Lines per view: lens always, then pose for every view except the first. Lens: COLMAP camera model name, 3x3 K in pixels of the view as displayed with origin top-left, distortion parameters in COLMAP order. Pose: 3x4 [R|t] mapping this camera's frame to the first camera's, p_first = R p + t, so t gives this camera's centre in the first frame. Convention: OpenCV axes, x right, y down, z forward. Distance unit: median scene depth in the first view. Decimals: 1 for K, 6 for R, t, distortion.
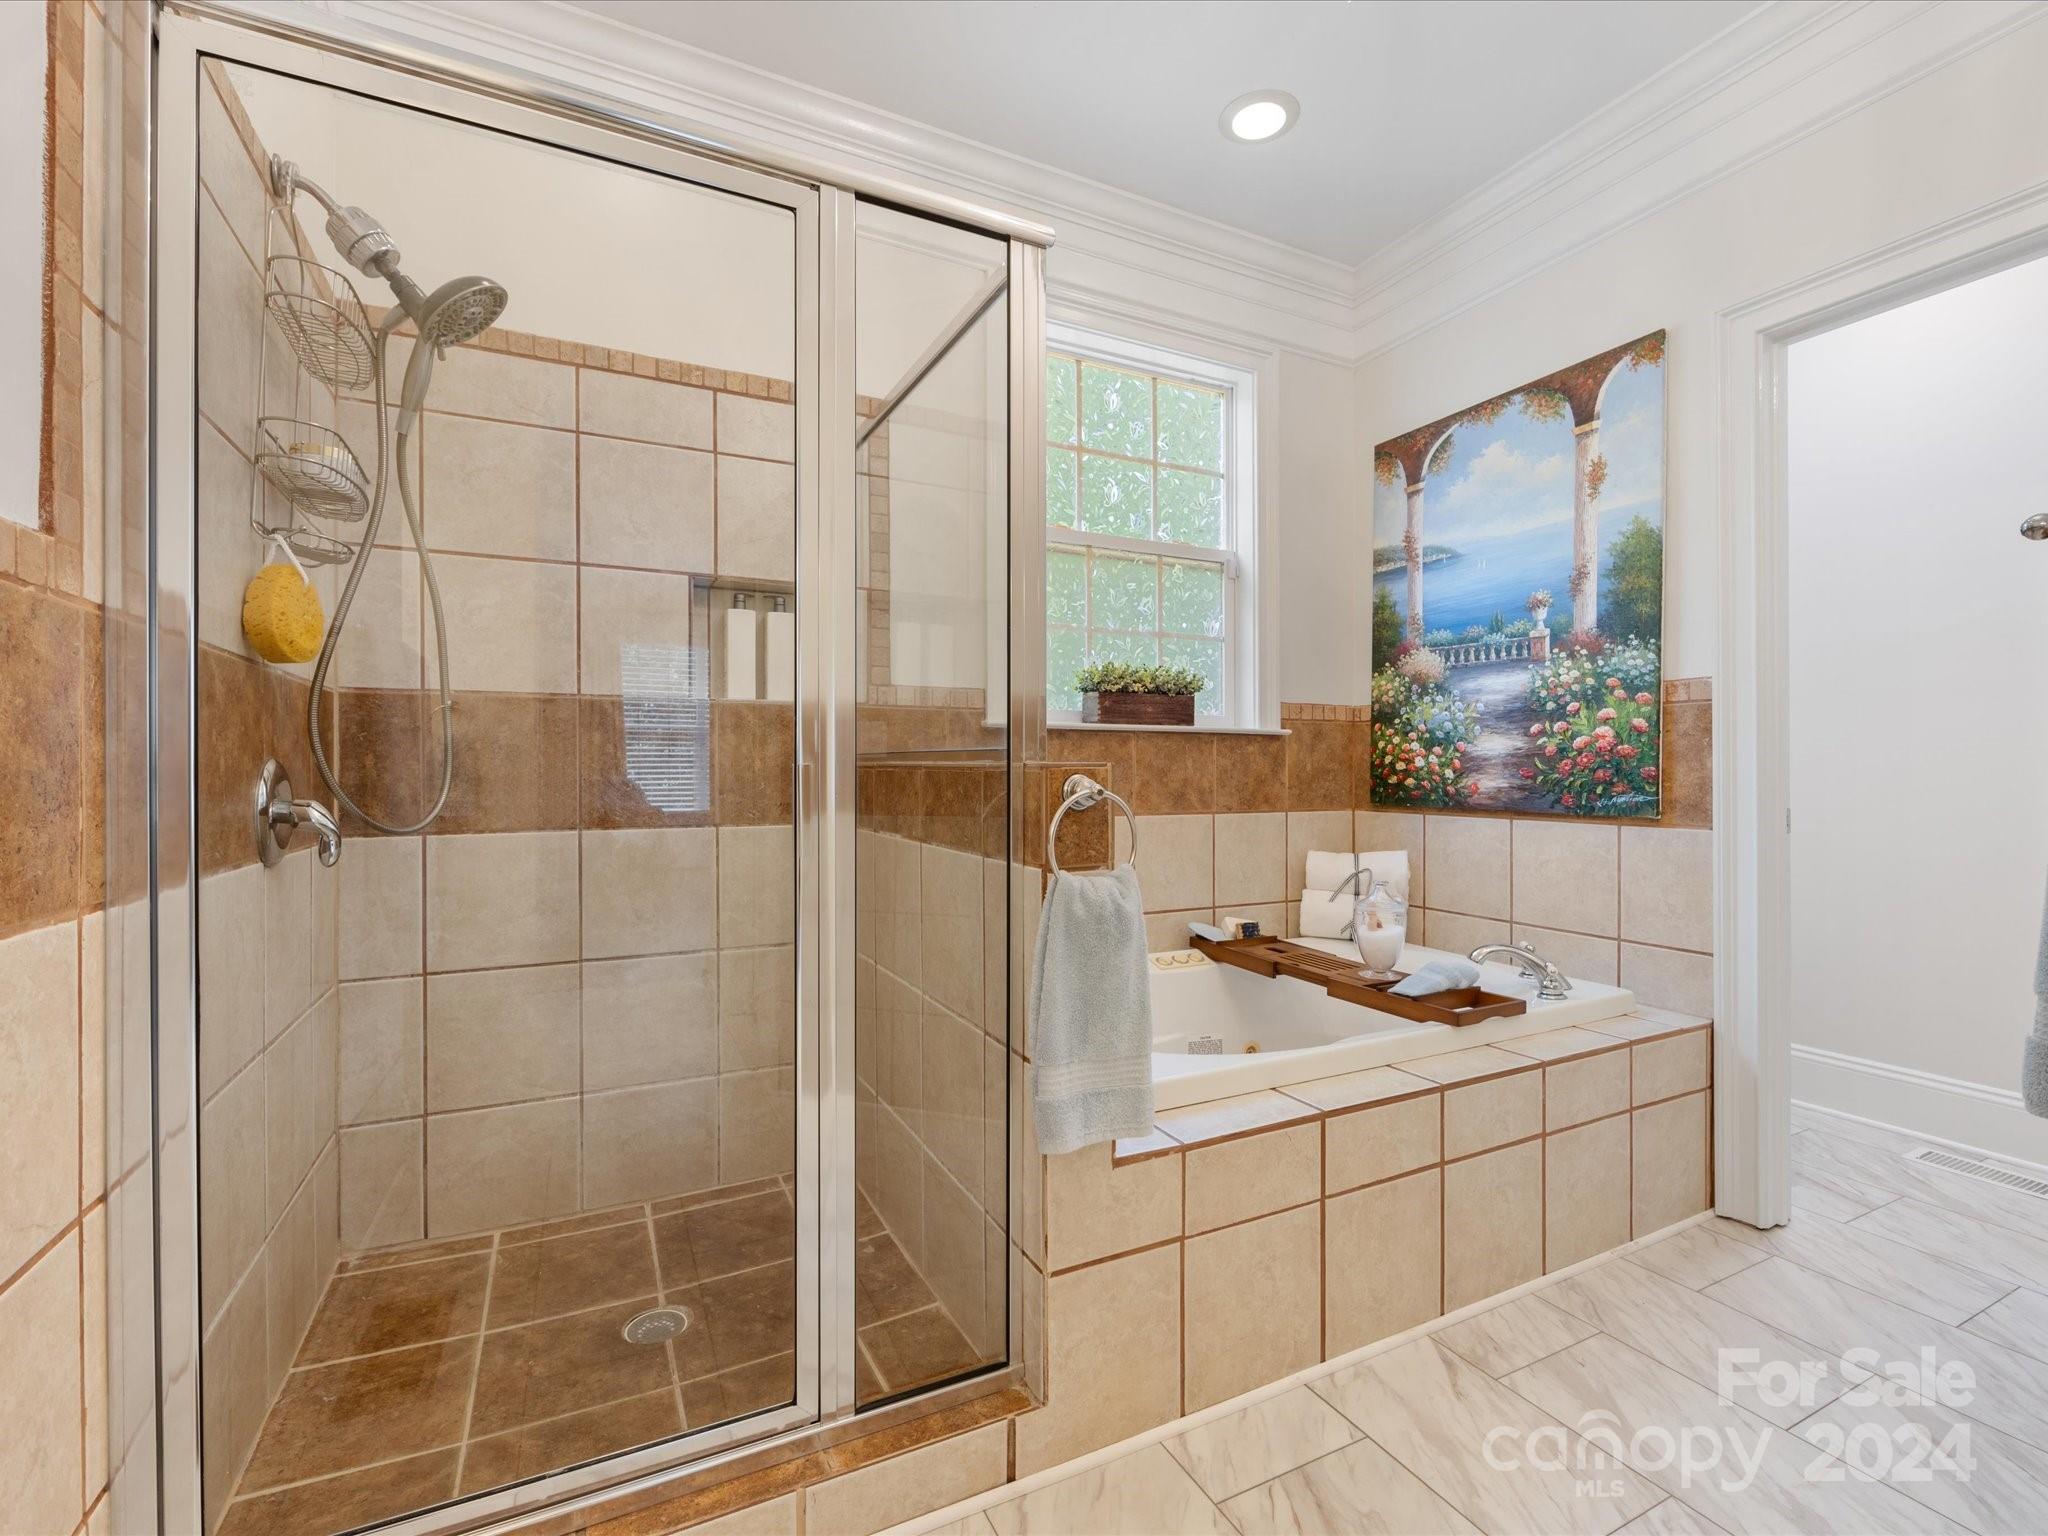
lens RADIAL K [[909.9, 0, 1021.7], [0, 909.9, 775.0], [0, 0, 1]] dist [-0.003418, 0.001117]
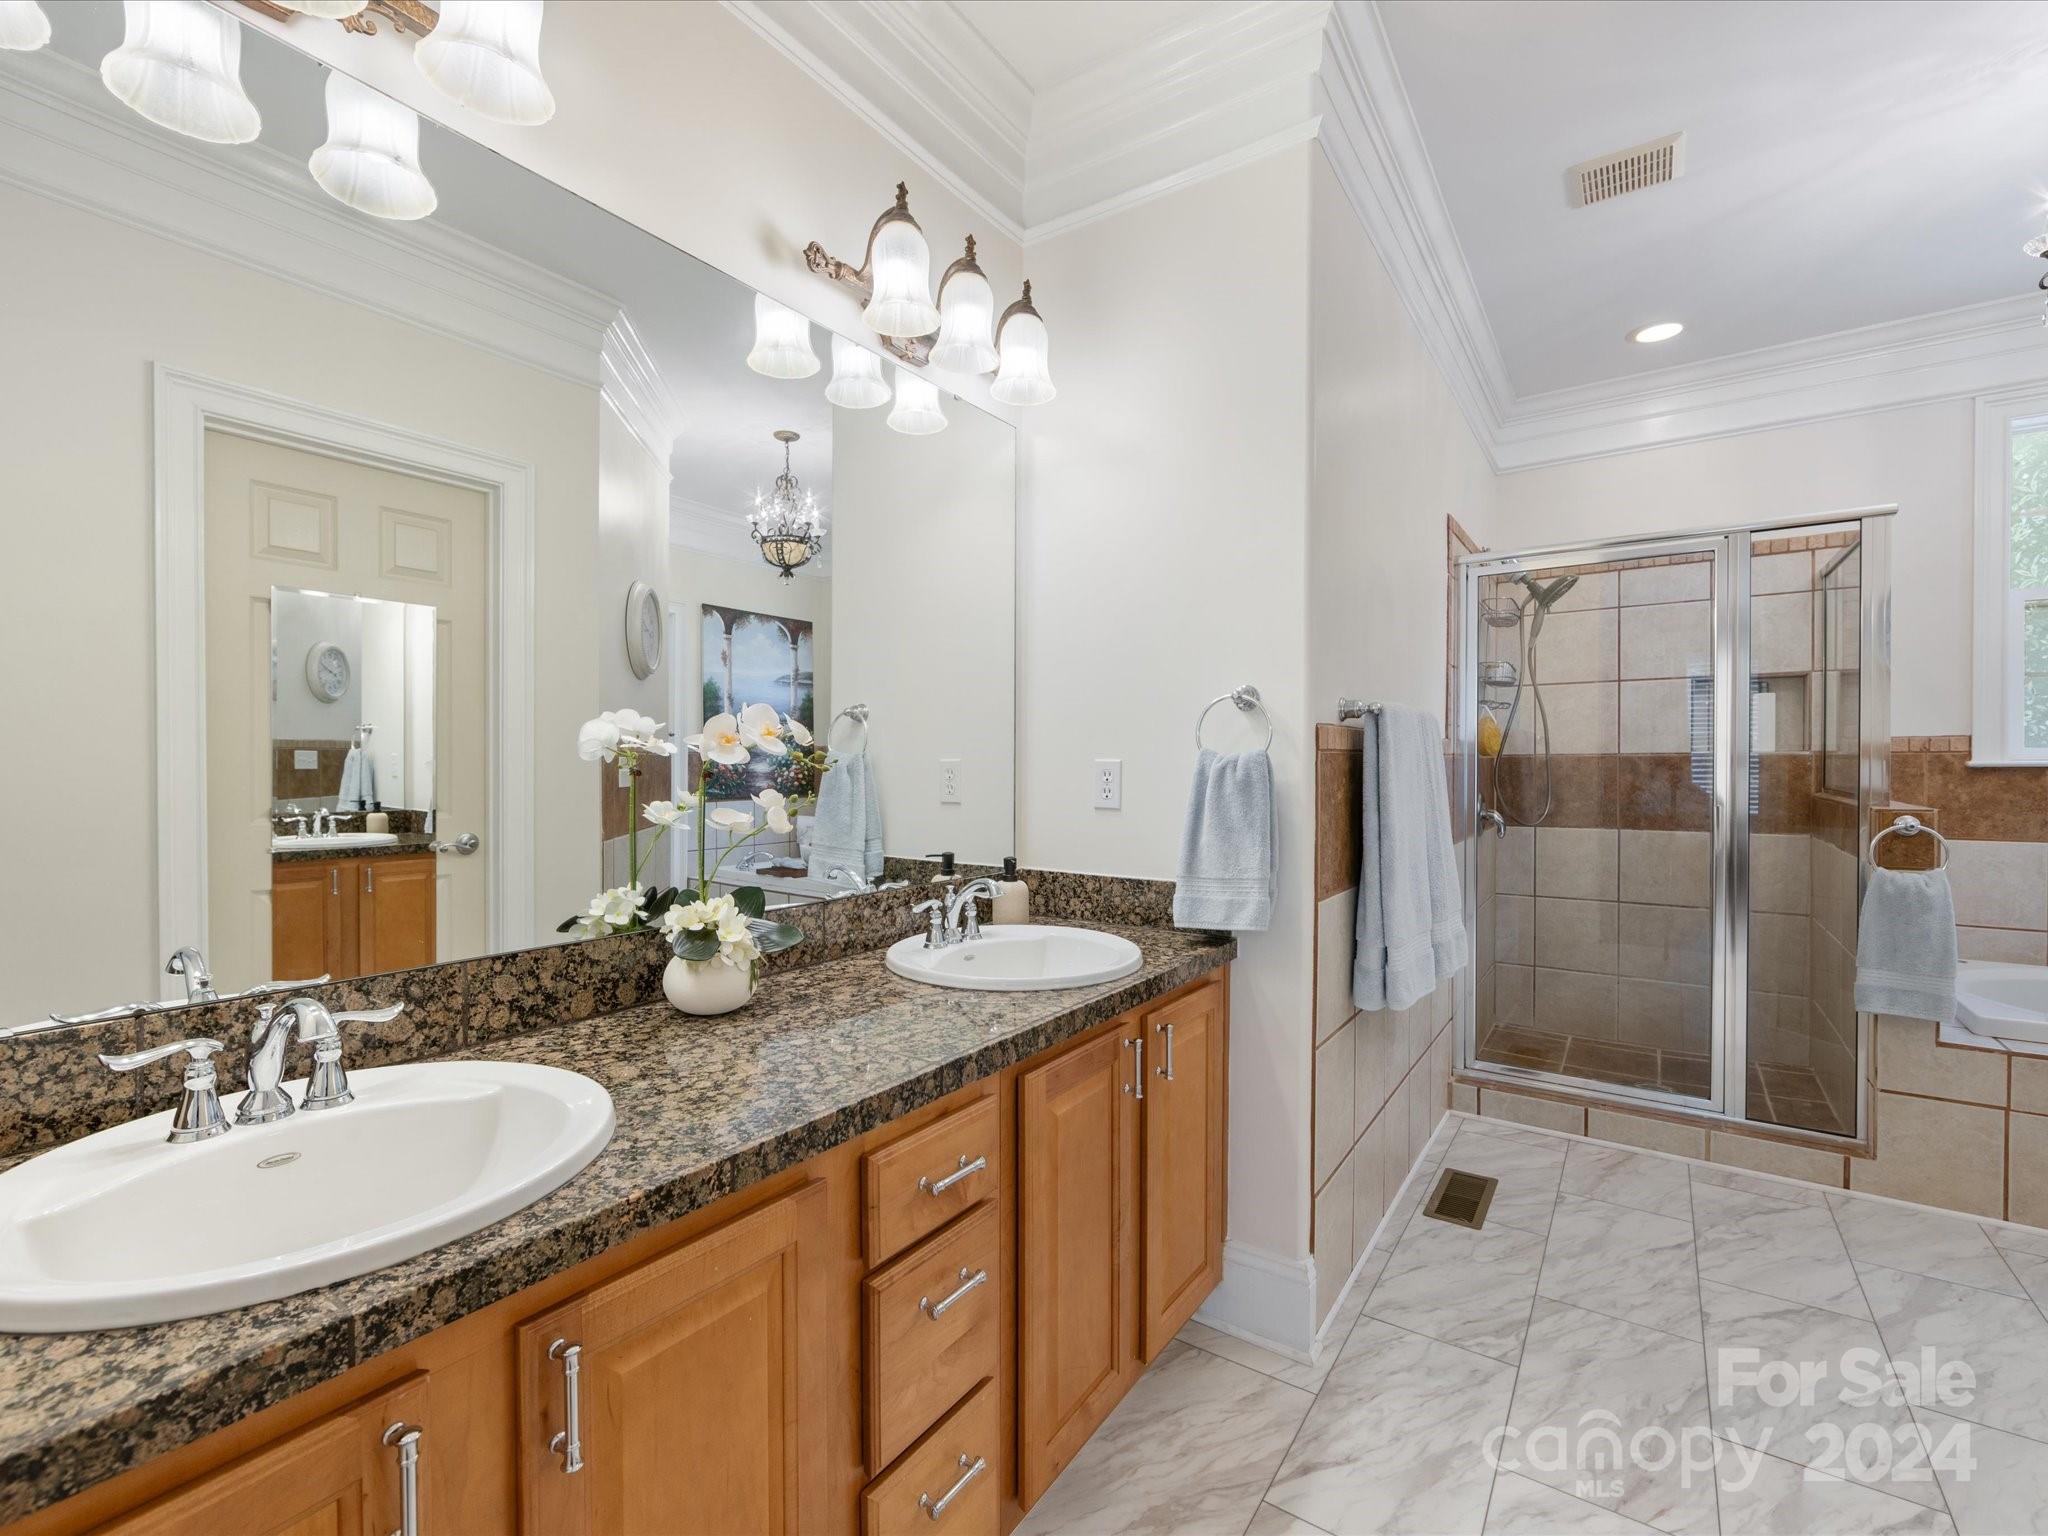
lens RADIAL K [[909.9, 0, 1022.1], [0, 909.9, 772.6], [0, 0, 1]] dist [-0.003418, 0.001117]
pose [[0.486322, 0.008629, -0.873737, 0.701363], [-0.002826, 0.999962, 0.008303, -0.085930], [0.873775, -0.001568, 0.486327, -1.245000]]
